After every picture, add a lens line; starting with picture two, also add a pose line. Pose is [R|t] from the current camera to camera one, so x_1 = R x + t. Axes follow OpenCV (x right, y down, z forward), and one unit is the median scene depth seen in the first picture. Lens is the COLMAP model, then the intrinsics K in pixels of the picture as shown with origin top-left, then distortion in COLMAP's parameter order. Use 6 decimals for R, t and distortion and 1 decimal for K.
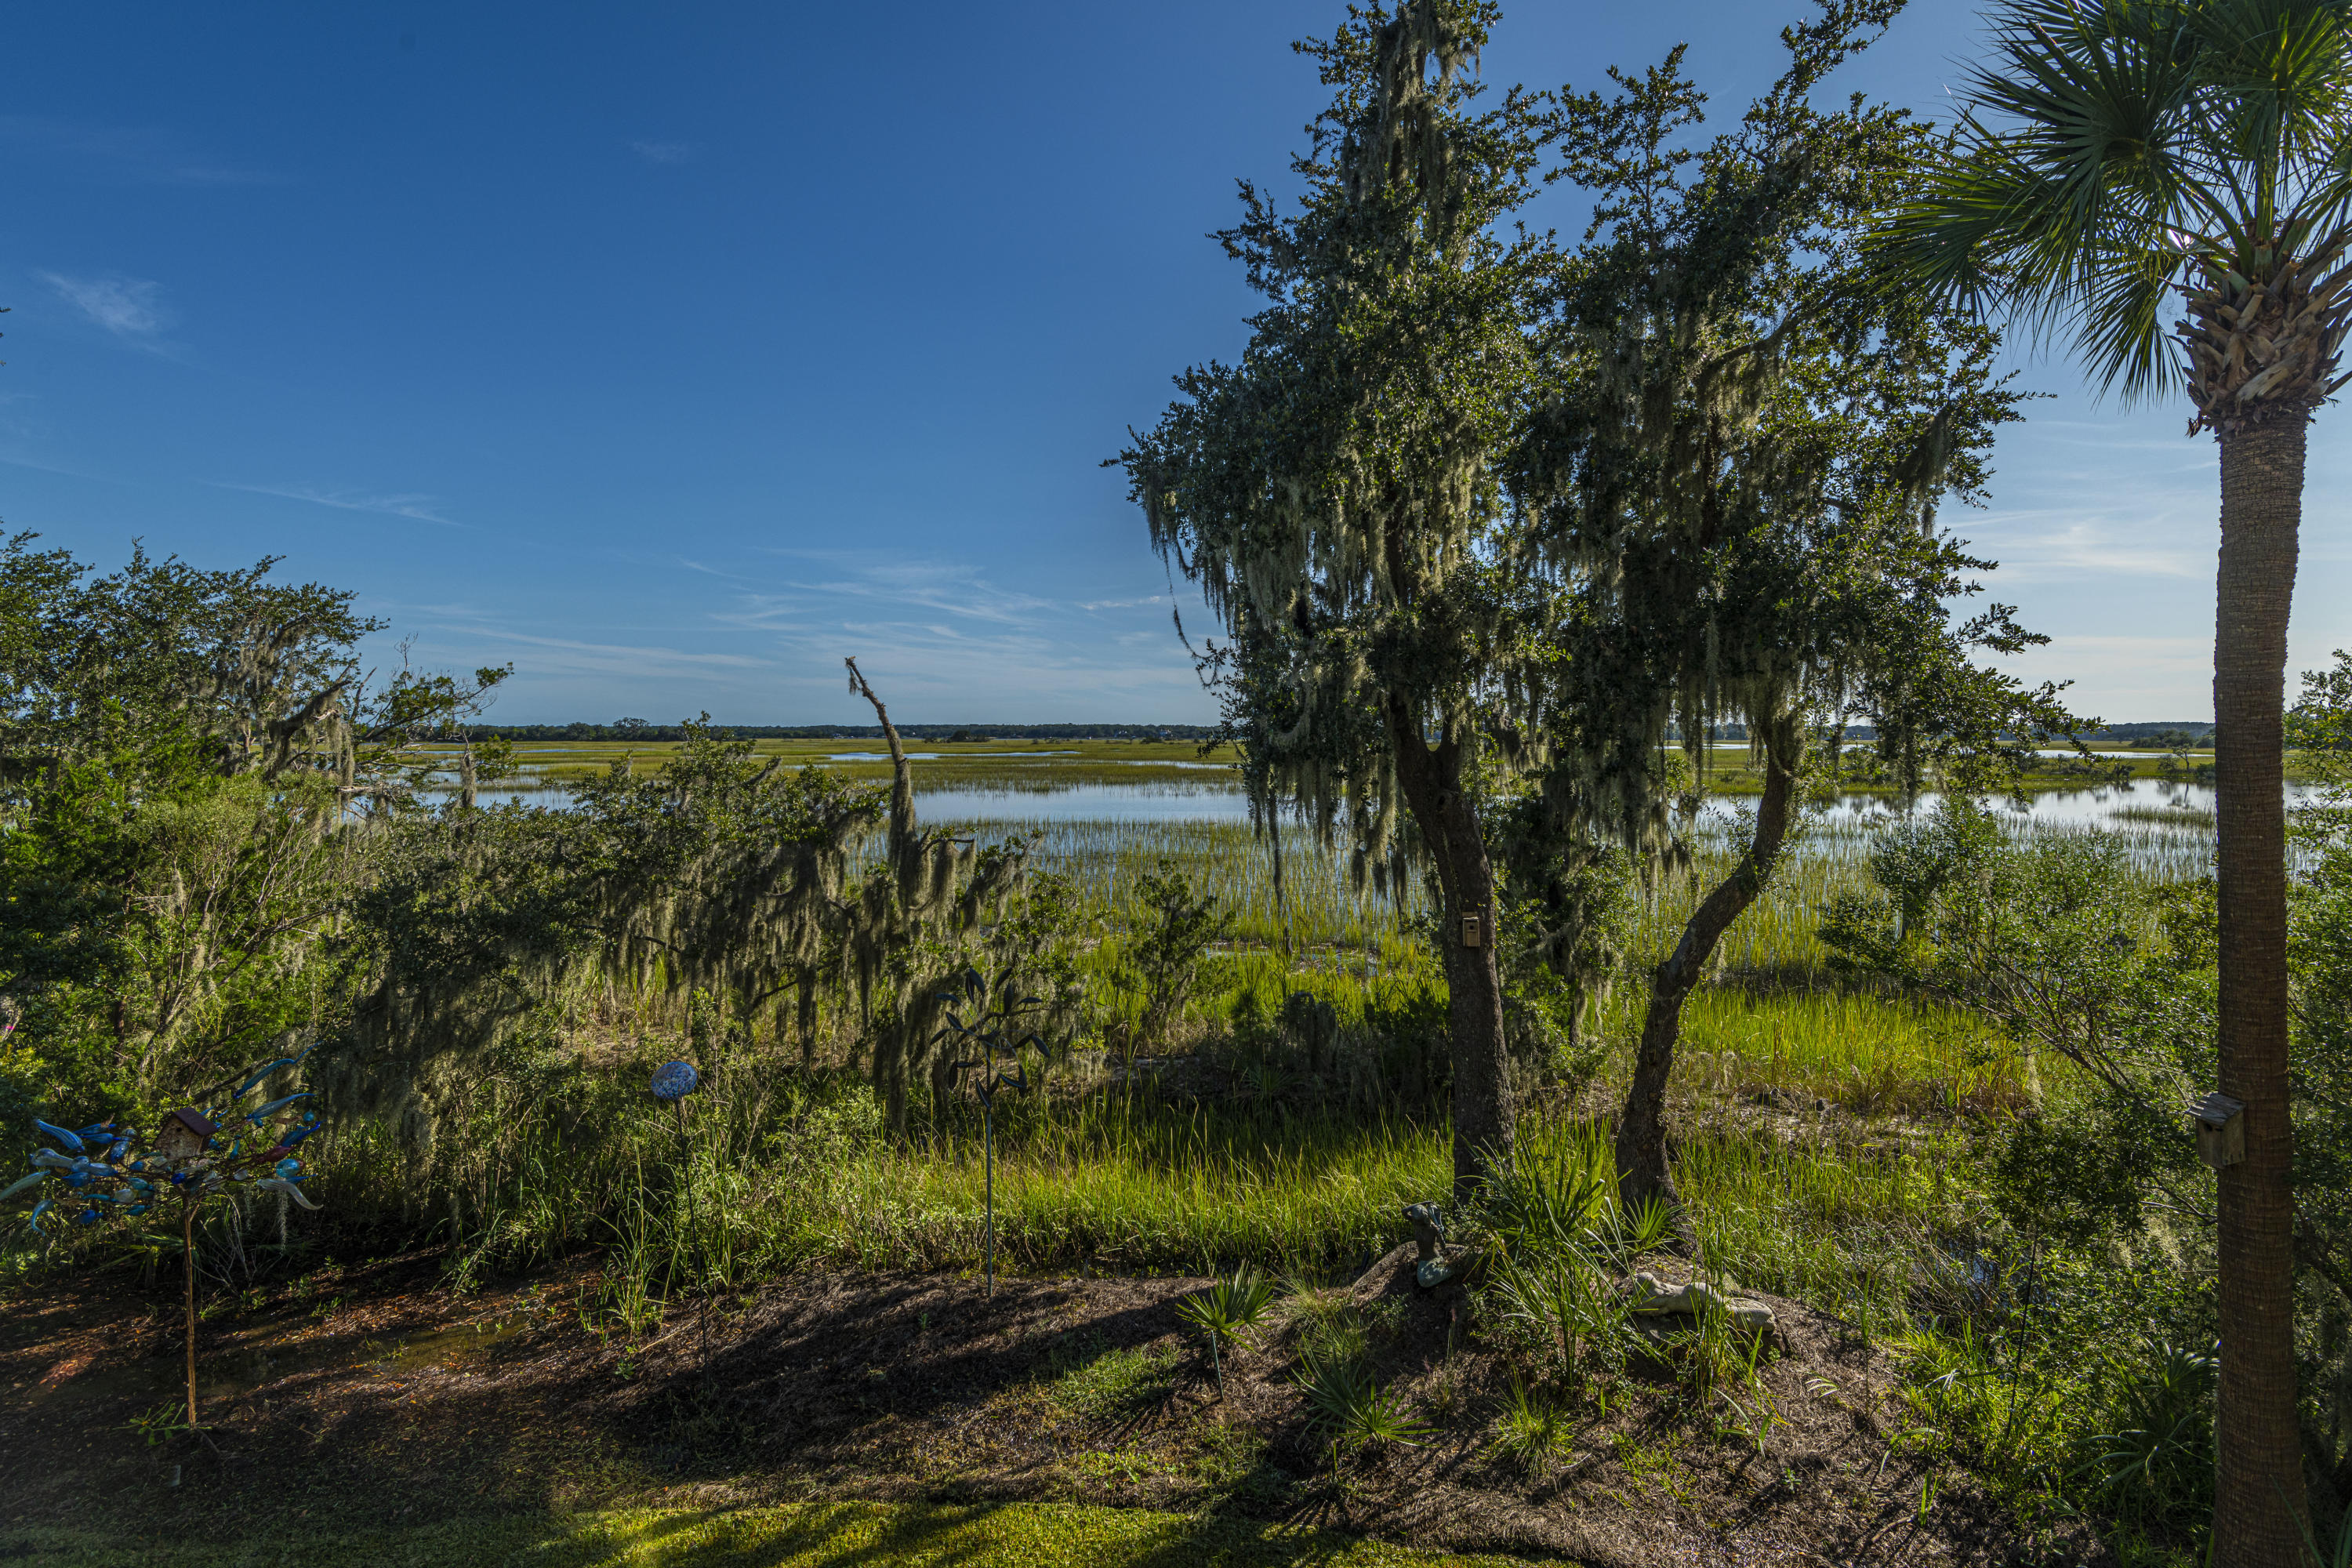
lens RADIAL K [[1138.4, 0, 1189.3], [0, 1138.4, 761.1], [0, 0, 1]] dist [0.028158, -0.021104]
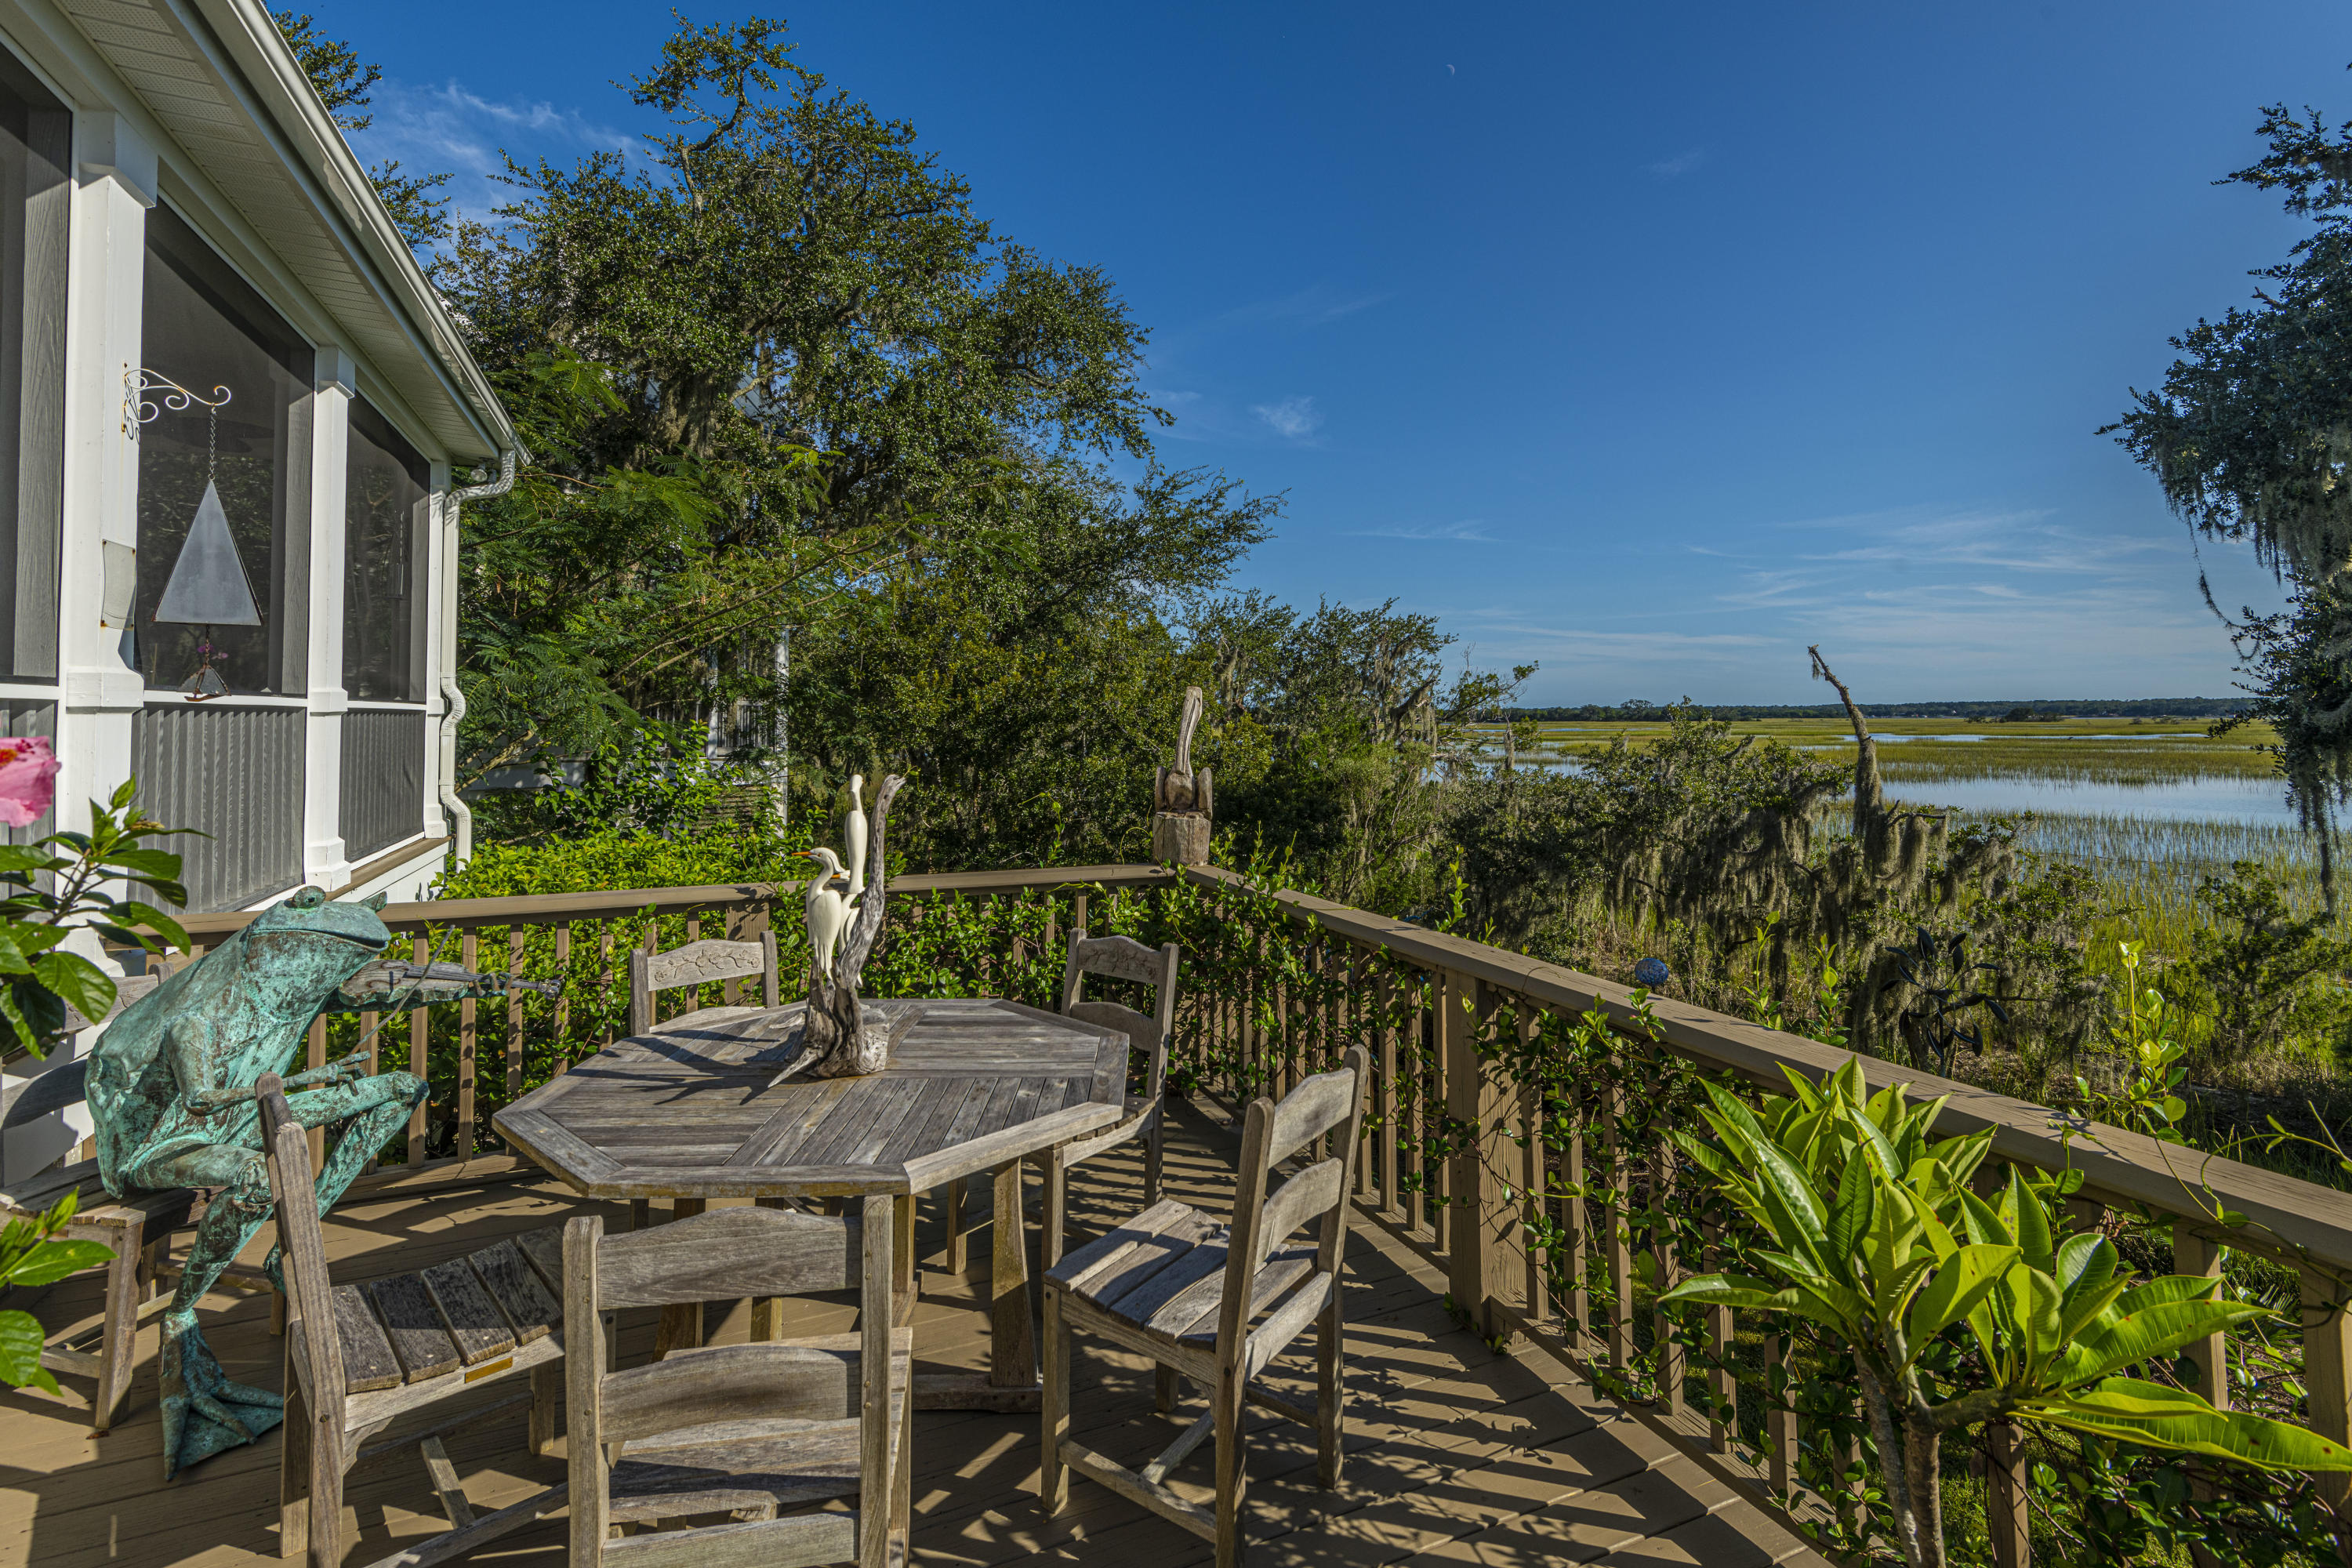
lens RADIAL K [[1084.2, 0, 1165.2], [0, 1084.2, 683.2], [0, 0, 1]] dist [0.025785, -0.015661]
pose [[0.650976, -0.027973, -0.758583, 0.099295], [-0.011740, 0.998830, -0.046907, 0.003089], [0.759008, 0.039441, 0.649886, -0.173539]]
